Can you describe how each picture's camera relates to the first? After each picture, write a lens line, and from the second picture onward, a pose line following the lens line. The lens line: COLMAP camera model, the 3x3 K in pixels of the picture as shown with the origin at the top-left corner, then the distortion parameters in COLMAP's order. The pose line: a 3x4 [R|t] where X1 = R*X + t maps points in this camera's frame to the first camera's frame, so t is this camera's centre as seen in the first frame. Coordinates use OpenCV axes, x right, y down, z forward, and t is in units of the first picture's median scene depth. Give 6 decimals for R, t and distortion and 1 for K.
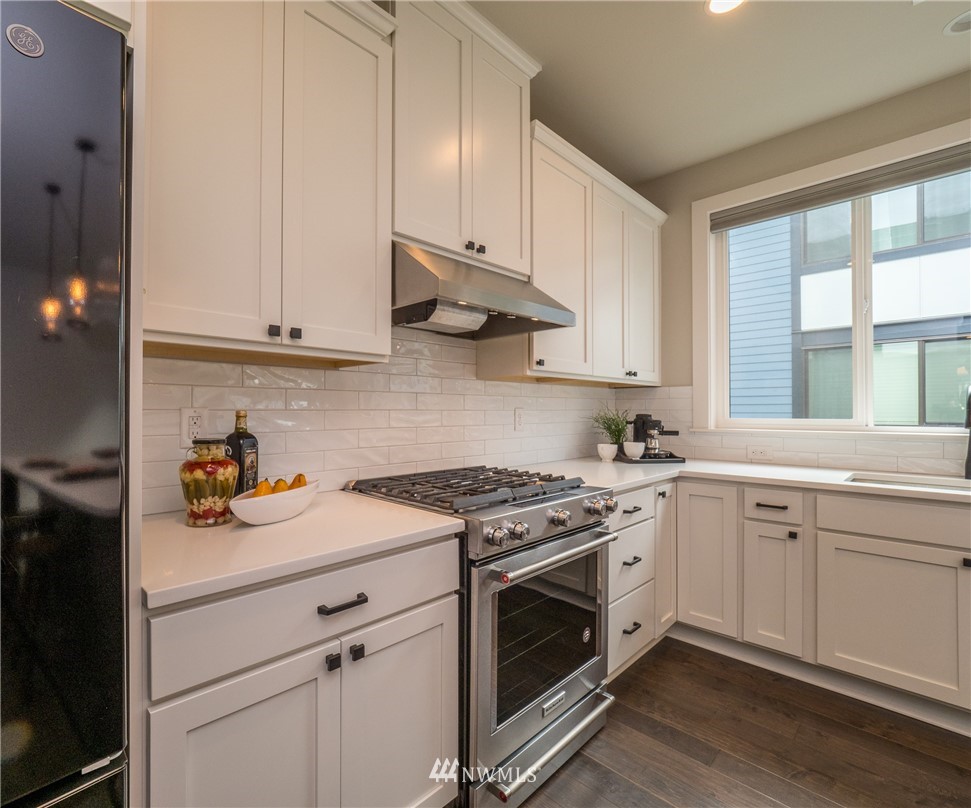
lens RADIAL K [[482.7, 0, 485.5], [0, 482.7, 404.0], [0, 0, 1]] dist [0.000489, 0.000217]
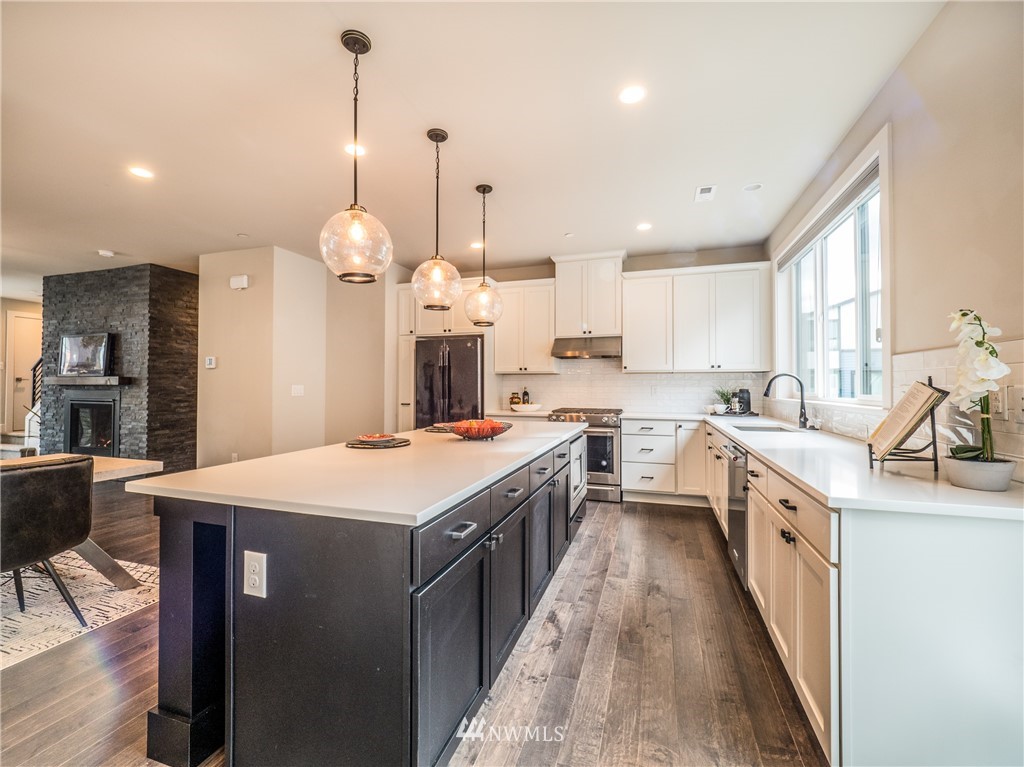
lens RADIAL K [[443.6, 0, 512.0], [0, 443.6, 383.5], [0, 0, 1]] dist [-0.000361, 0.000104]
pose [[0.439801, -0.001434, -0.898094, 1.947648], [0.008266, 0.999963, 0.002452, -0.011567], [0.898057, -0.008502, 0.439797, -0.565674]]
